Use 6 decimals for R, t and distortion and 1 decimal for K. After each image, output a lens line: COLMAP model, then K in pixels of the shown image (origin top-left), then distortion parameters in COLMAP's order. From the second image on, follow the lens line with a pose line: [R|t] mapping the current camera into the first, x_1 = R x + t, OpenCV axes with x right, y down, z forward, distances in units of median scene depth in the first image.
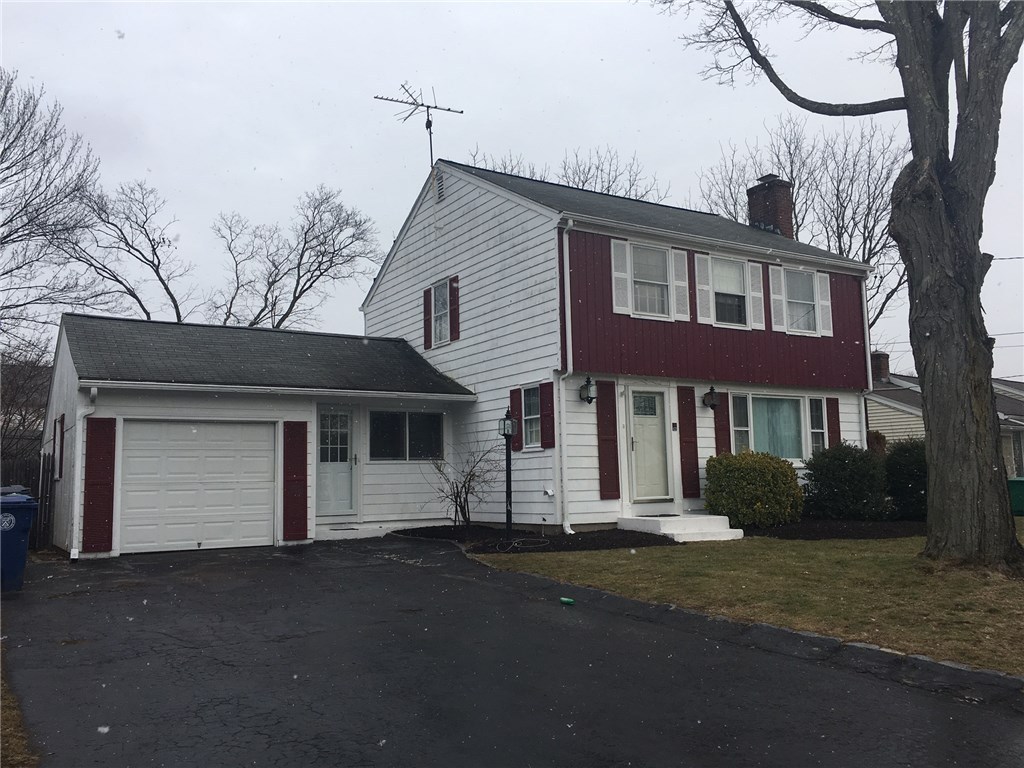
lens RADIAL K [[873.6, 0, 512.0], [0, 873.6, 384.0], [0, 0, 1]] dist [0.079080, -0.106227]
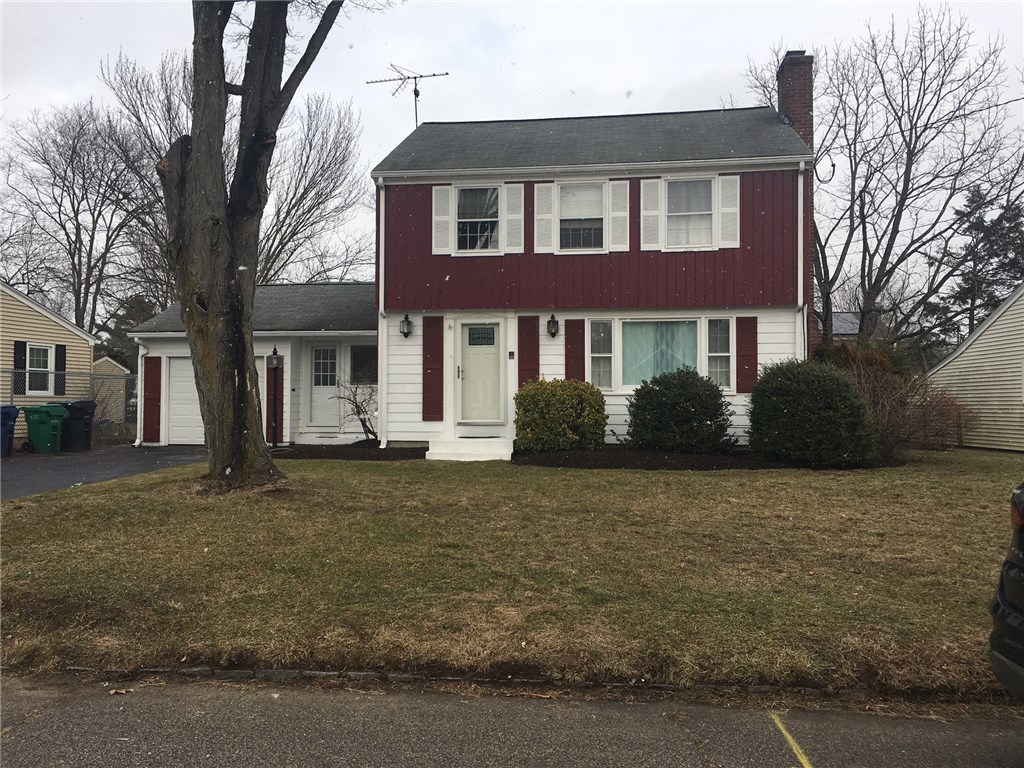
lens RADIAL K [[873.6, 0, 512.0], [0, 873.6, 384.0], [0, 0, 1]] dist [0.079080, -0.106227]
pose [[0.765491, 0.006318, -0.643415, 0.845344], [0.055441, 0.995586, 0.075735, 0.003561], [0.641054, -0.093646, 0.761762, 0.188959]]
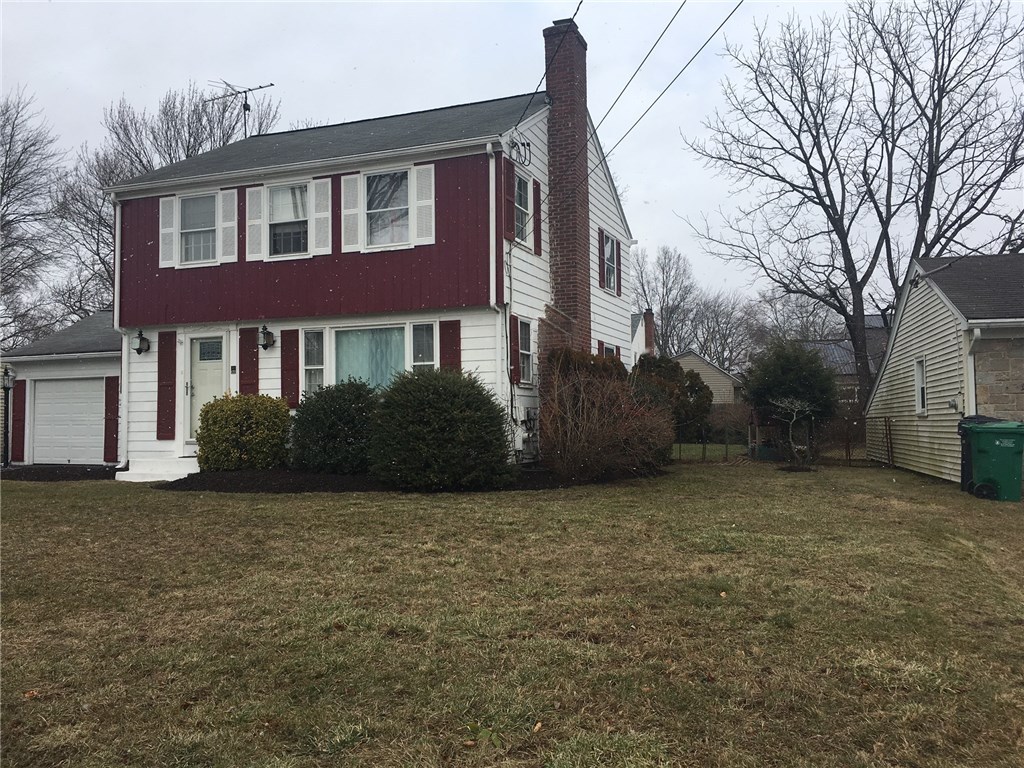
lens RADIAL K [[873.6, 0, 512.0], [0, 873.6, 384.0], [0, 0, 1]] dist [0.079080, -0.106227]
pose [[0.588381, -0.021472, -0.808299, 1.159682], [0.087924, 0.995419, 0.037560, 0.054135], [0.803789, -0.093169, 0.587573, 0.648207]]
